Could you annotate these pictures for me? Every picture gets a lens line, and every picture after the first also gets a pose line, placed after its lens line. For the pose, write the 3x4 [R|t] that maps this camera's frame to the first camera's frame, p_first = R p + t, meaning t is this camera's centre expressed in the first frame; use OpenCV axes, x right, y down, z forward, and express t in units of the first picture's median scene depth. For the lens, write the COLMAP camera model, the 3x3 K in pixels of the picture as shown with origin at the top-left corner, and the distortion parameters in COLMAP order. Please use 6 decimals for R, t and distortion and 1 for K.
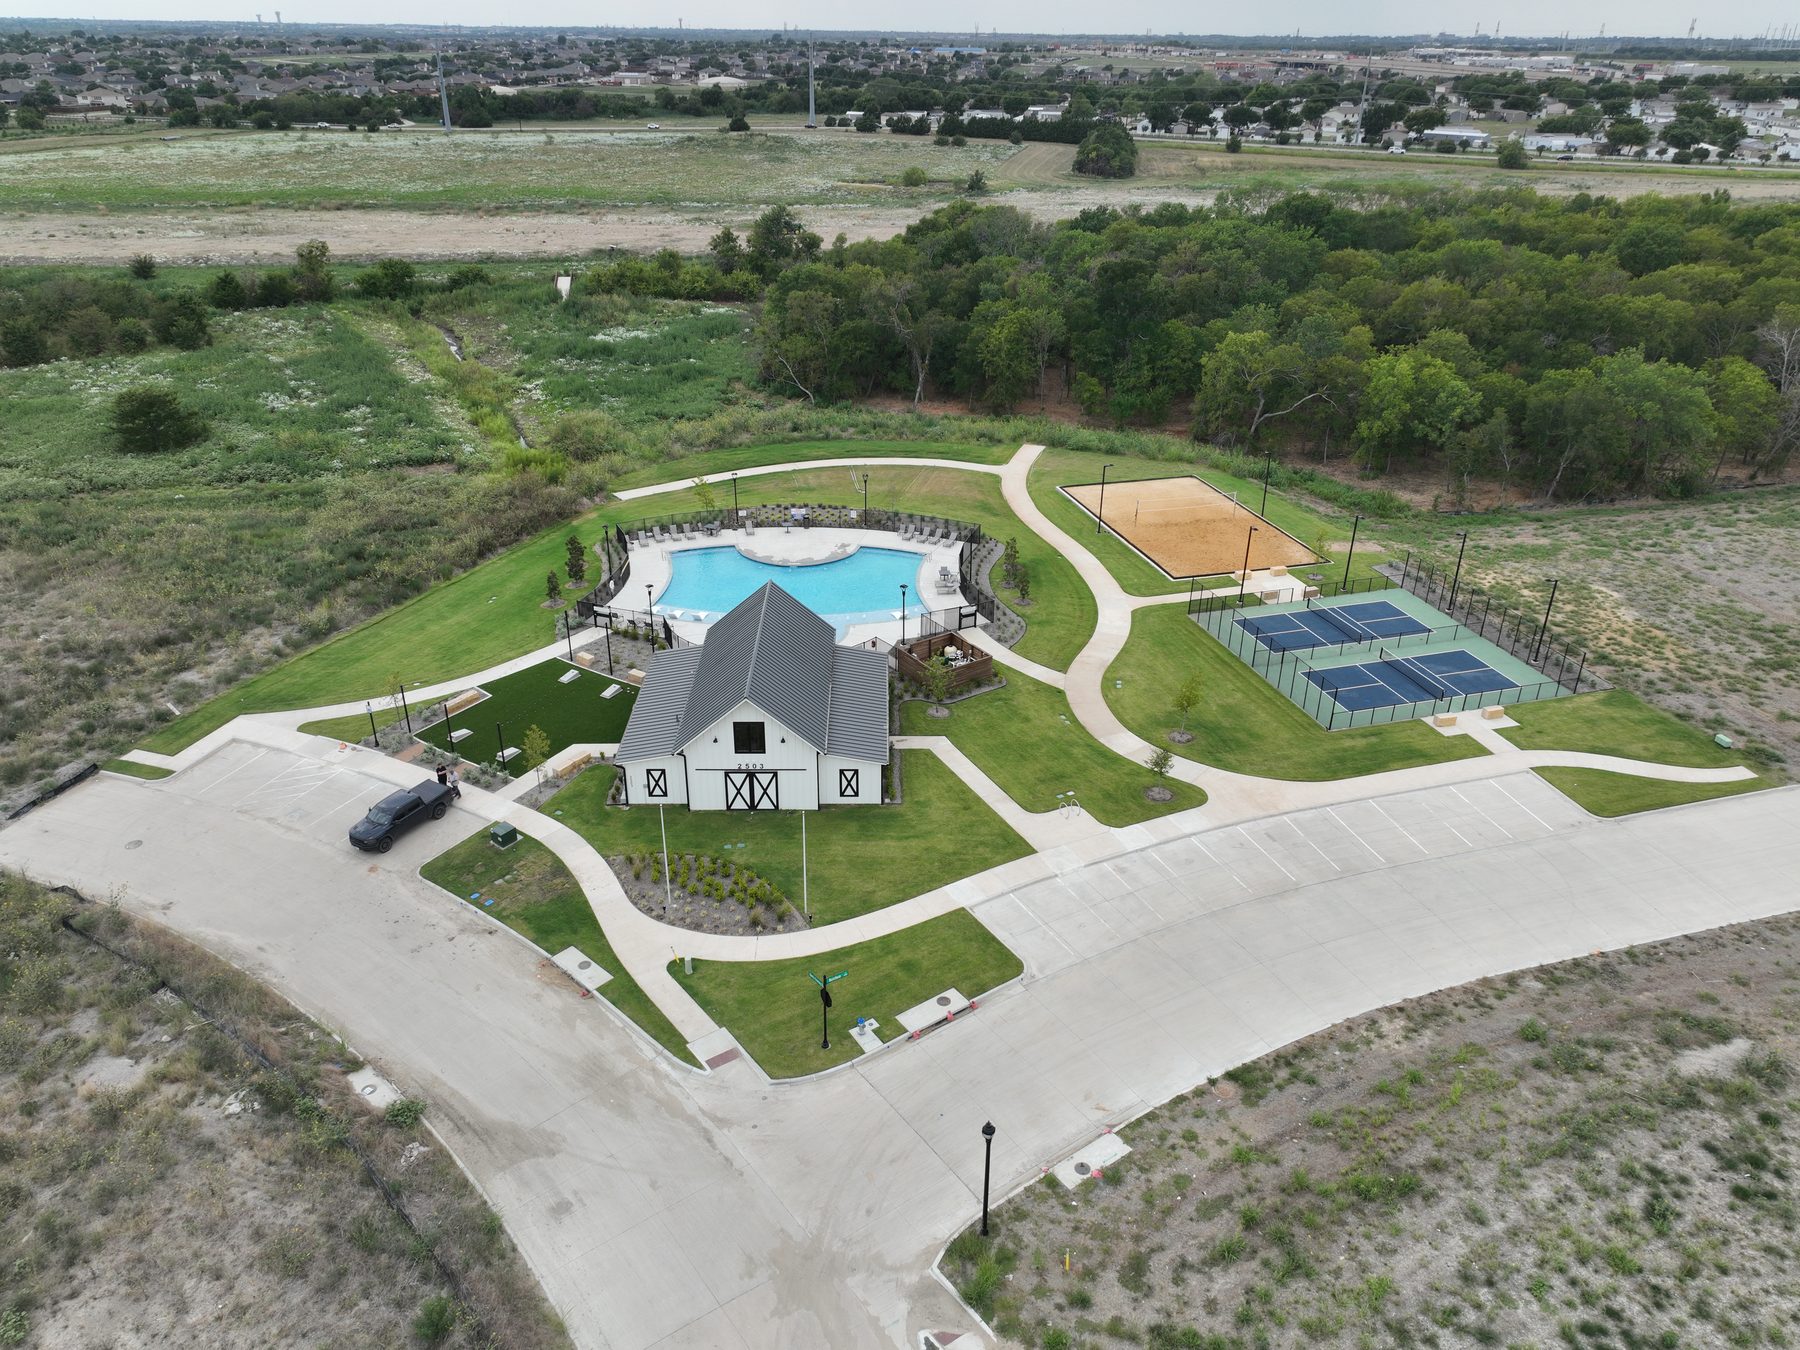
lens RADIAL K [[1253.4, 0, 900.0], [0, 1253.4, 675.0], [0, 0, 1]] dist [0.002726, 0.003181]
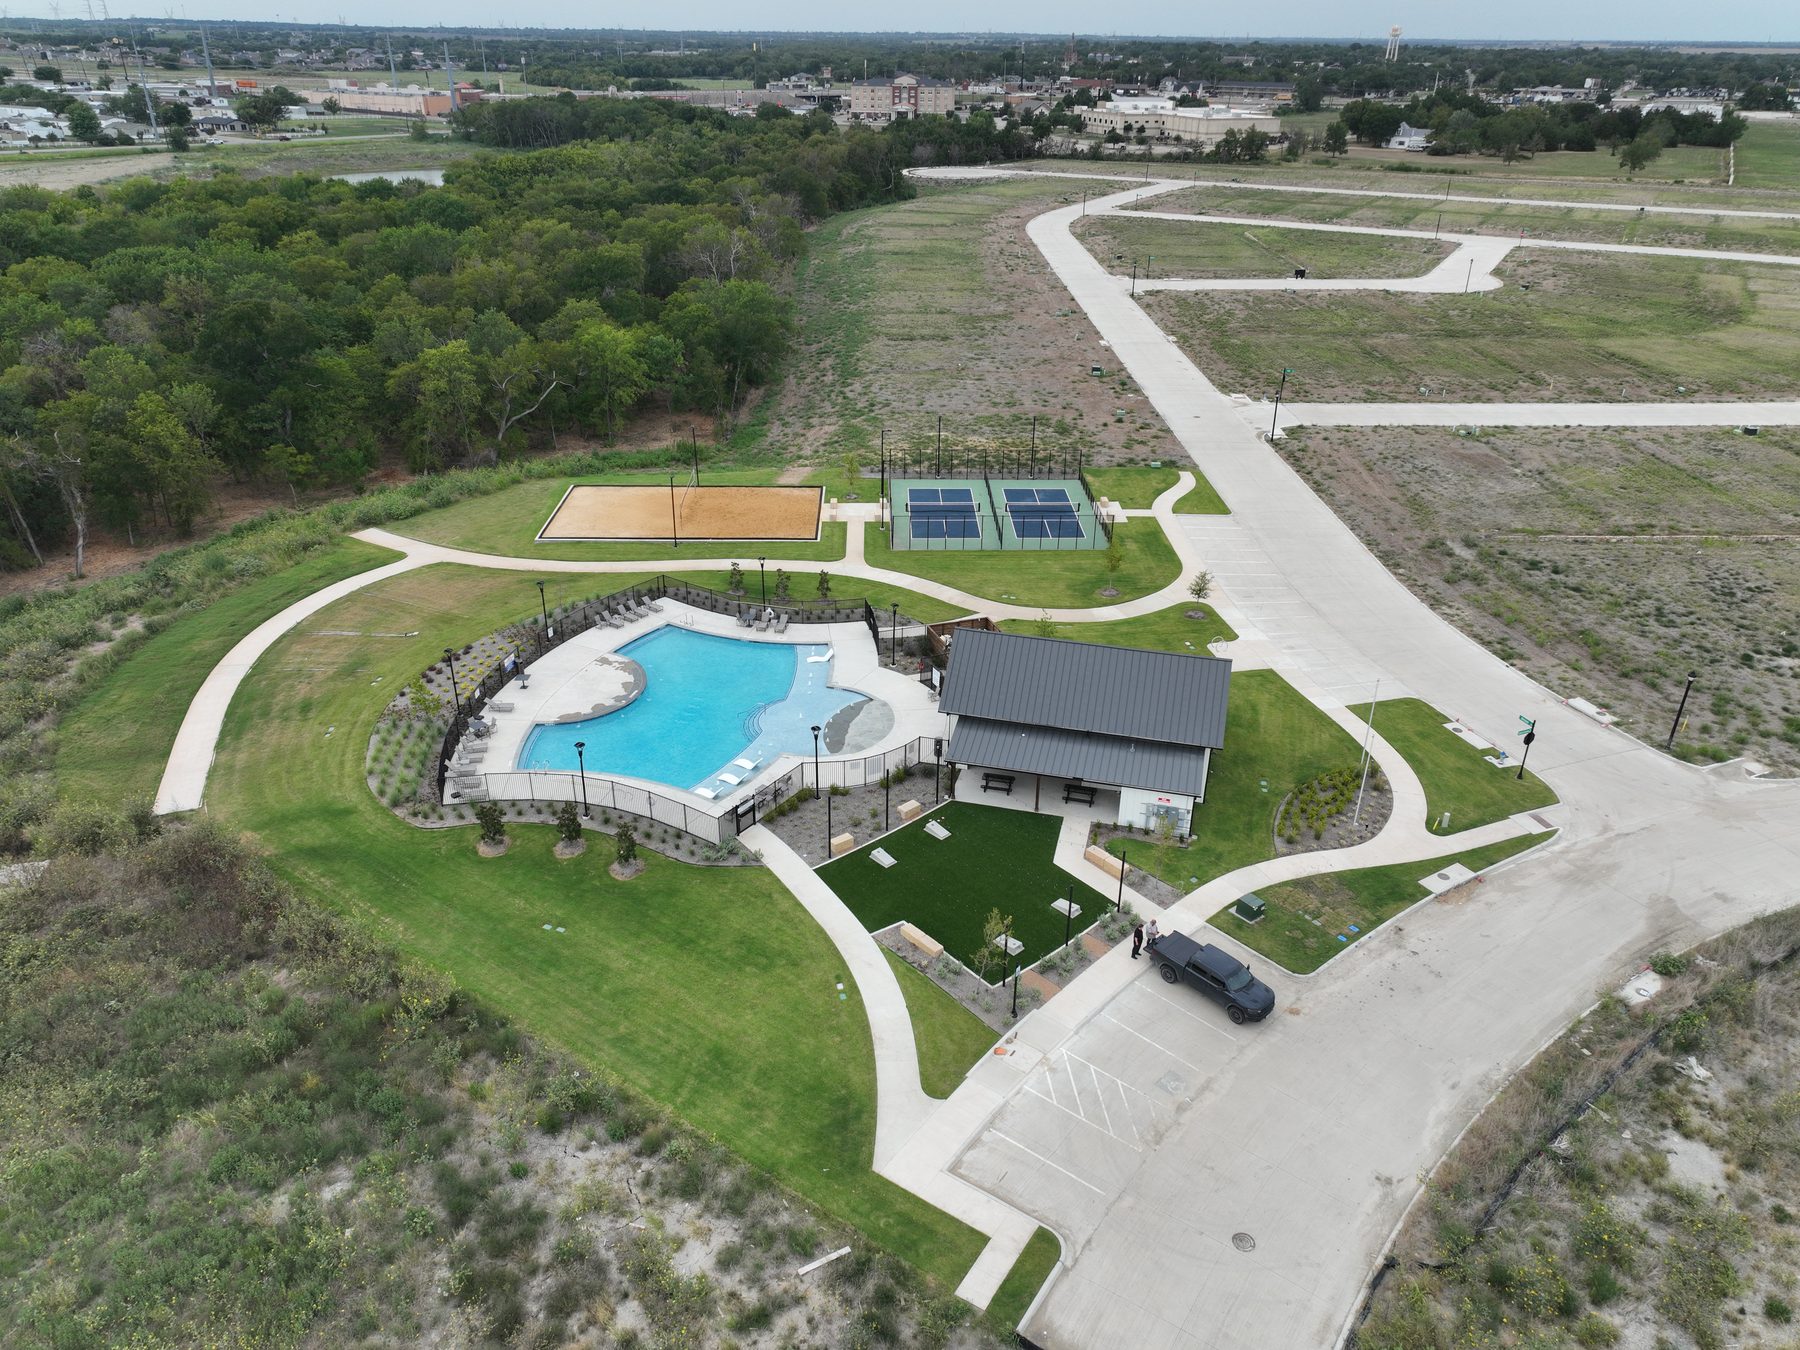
lens RADIAL K [[1275.5, 0, 900.0], [0, 1275.5, 675.0], [0, 0, 1]] dist [0.000652, 0.012830]
pose [[0.262224, -0.440205, 0.858754, -1.004307], [0.431981, 0.849300, 0.303451, -0.373874], [-0.862920, 0.291393, 0.412867, 0.705937]]
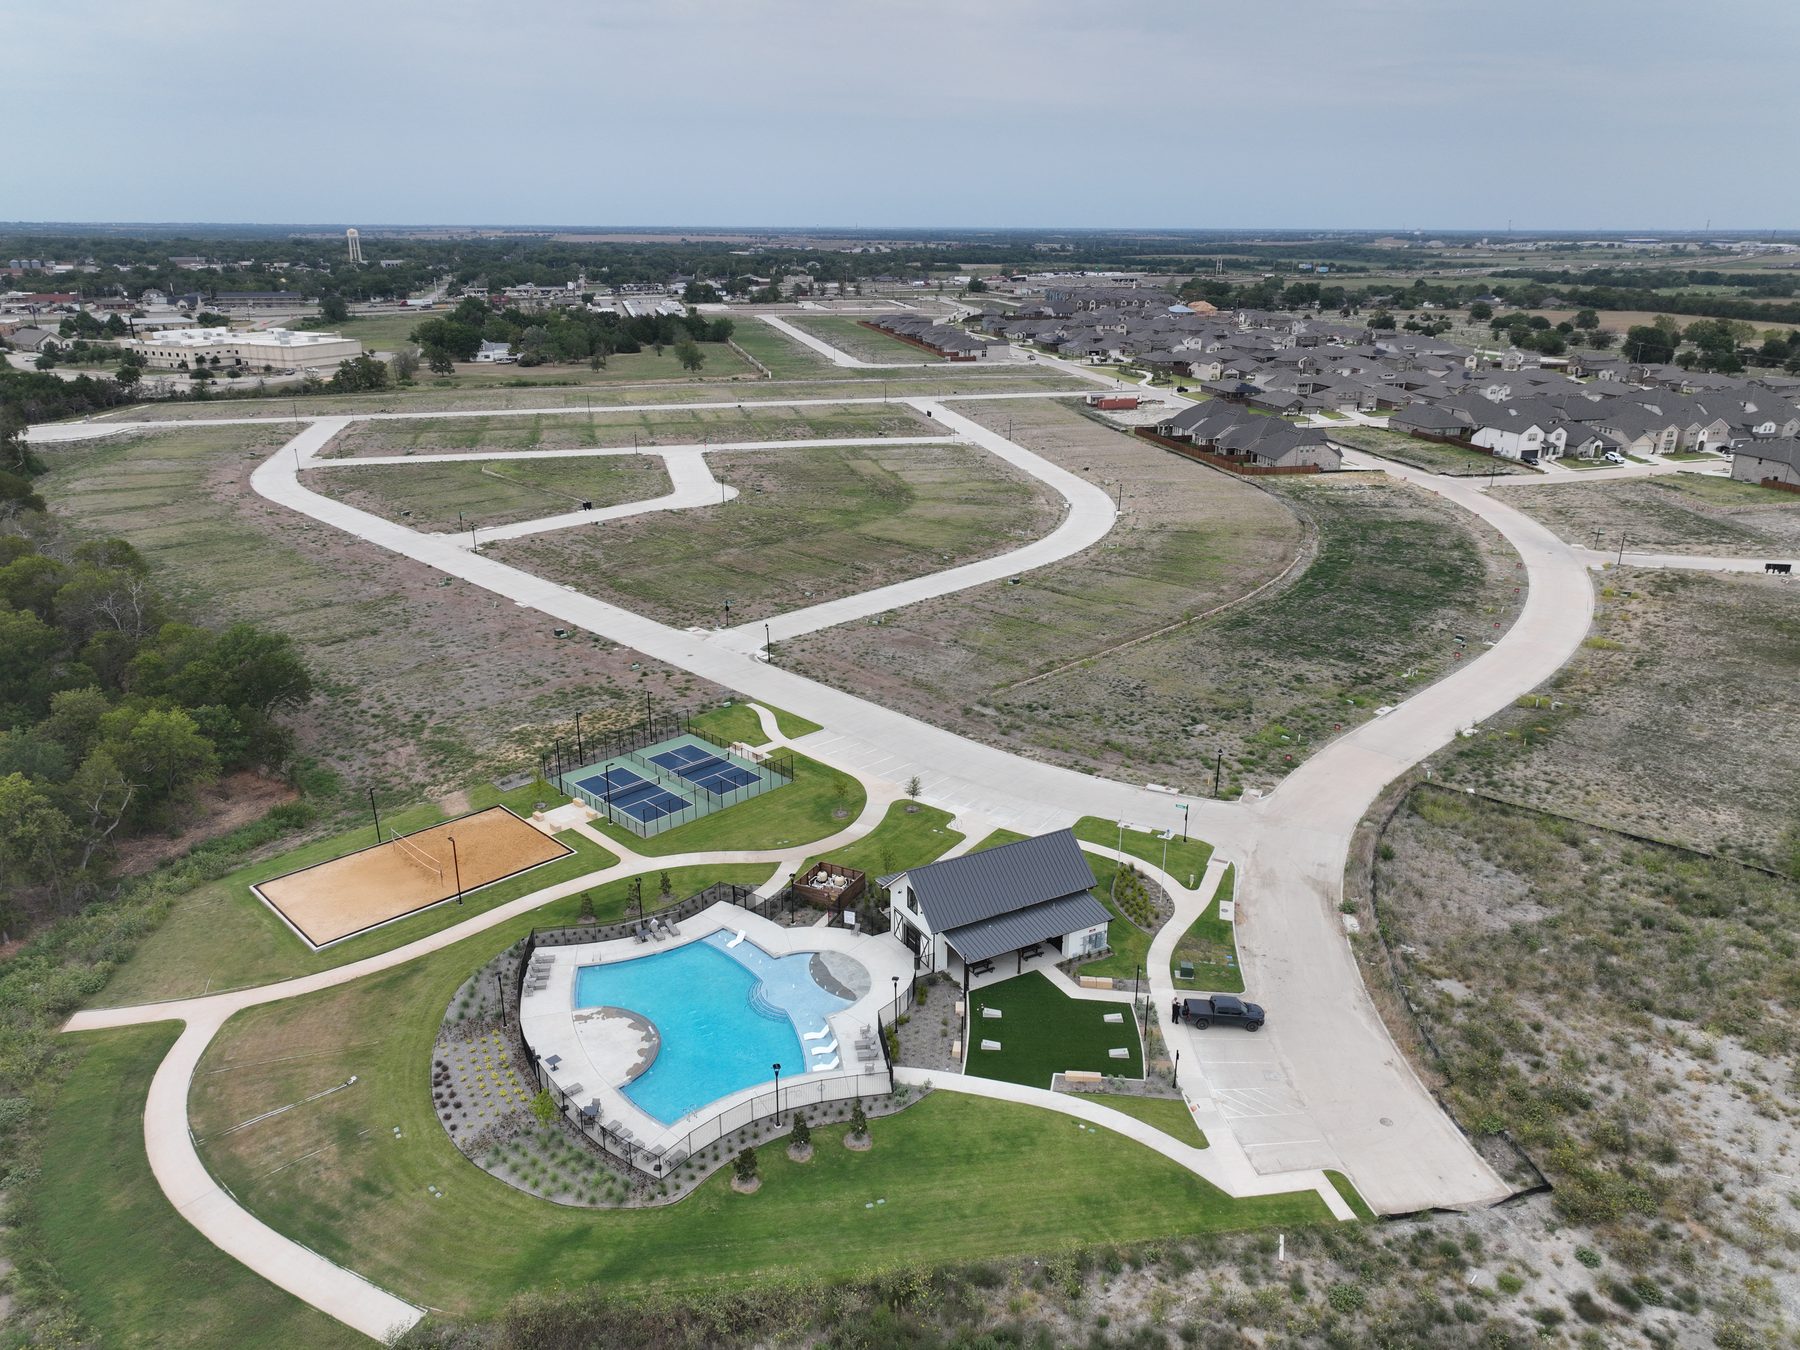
lens RADIAL K [[1275.5, 0, 900.0], [0, 1275.5, 675.0], [0, 0, 1]] dist [0.000652, 0.012830]
pose [[-0.473815, -0.304451, 0.826322, -1.157957], [0.396875, 0.763818, 0.508992, -0.927593], [-0.786123, 0.569115, -0.241079, 1.284340]]
